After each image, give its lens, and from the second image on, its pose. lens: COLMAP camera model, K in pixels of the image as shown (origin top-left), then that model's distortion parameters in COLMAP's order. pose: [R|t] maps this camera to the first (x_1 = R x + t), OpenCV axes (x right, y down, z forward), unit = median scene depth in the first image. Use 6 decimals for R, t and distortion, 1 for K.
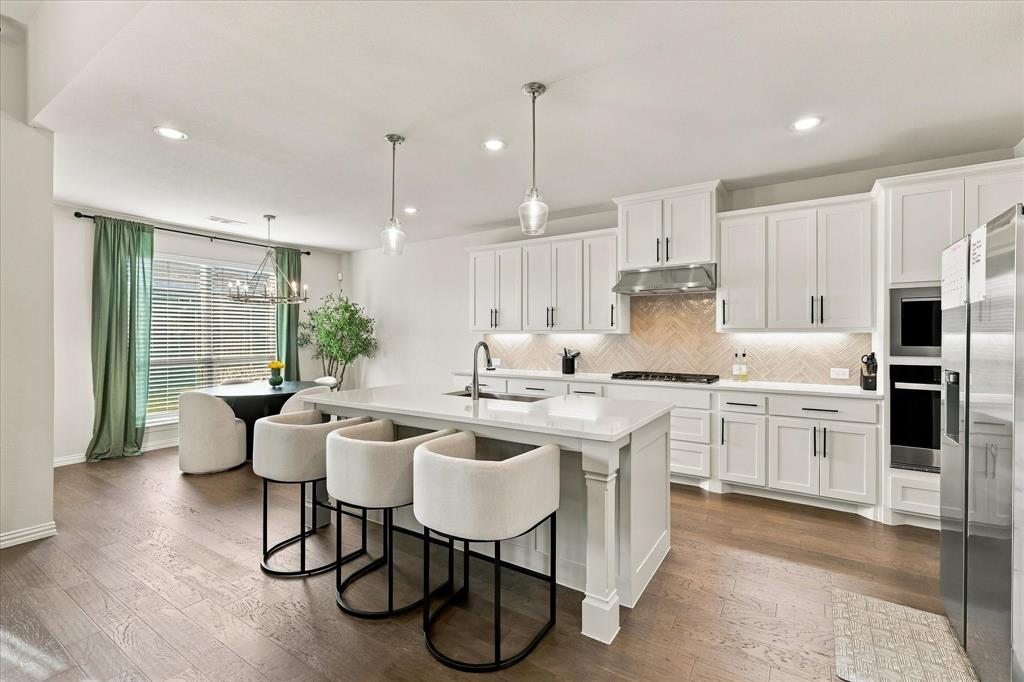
lens RADIAL K [[446.0, 0, 513.2], [0, 446.0, 342.0], [0, 0, 1]] dist [-0.002763, -0.000138]
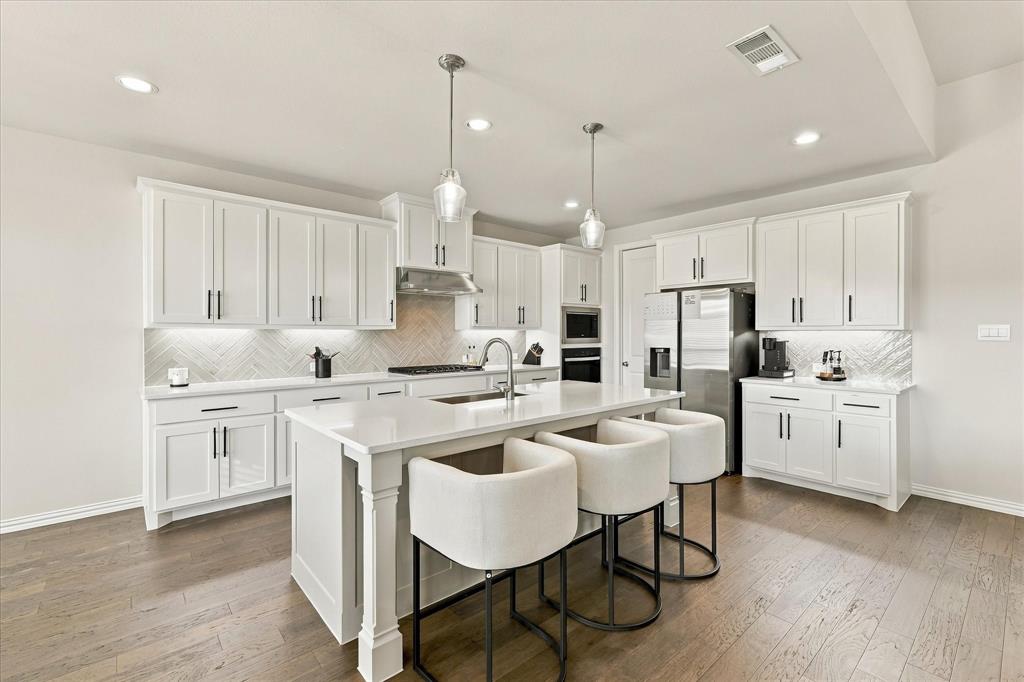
lens RADIAL K [[446.0, 0, 520.6], [0, 446.0, 334.0], [0, 0, 1]] dist [-0.002763, -0.000138]
pose [[0.268745, -0.000234, 0.963211, -0.693180], [0.015239, 0.999876, -0.004009, -0.001819], [-0.963091, 0.015756, 0.268716, 0.514781]]
